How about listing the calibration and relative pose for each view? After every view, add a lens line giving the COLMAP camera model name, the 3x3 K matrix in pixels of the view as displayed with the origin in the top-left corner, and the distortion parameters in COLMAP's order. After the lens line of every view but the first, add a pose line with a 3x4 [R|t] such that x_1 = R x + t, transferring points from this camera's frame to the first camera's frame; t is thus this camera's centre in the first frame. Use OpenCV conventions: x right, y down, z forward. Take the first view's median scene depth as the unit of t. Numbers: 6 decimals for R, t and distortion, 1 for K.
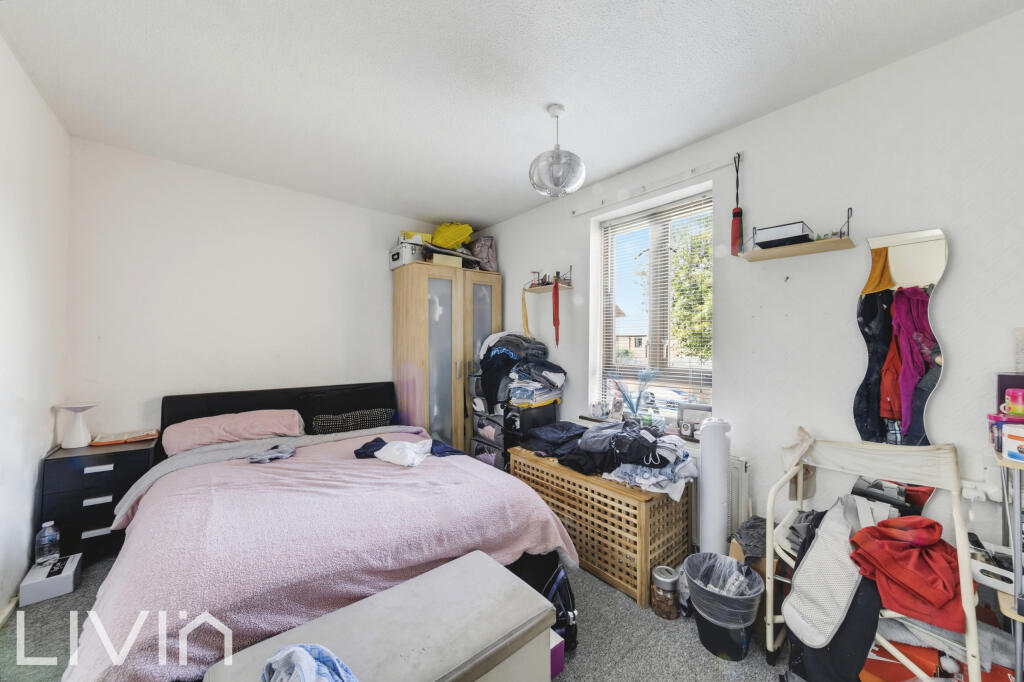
lens RADIAL K [[362.7, 0, 513.1], [0, 362.7, 342.5], [0, 0, 1]] dist [-0.000674, -0.000015]
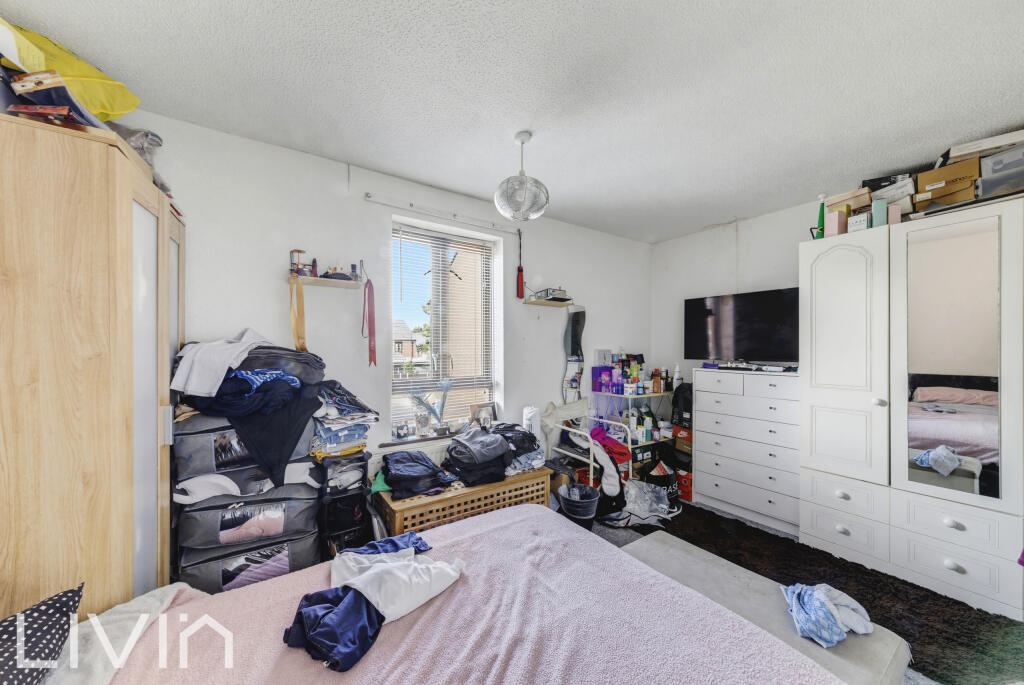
lens RADIAL K [[362.7, 0, 513.5], [0, 362.7, 344.5], [0, 0, 1]] dist [-0.000674, -0.000015]
pose [[0.118693, -0.006567, 0.992909, -0.874315], [-0.003454, 0.999969, 0.007027, -0.054051], [-0.992925, -0.004263, 0.118666, 0.831164]]
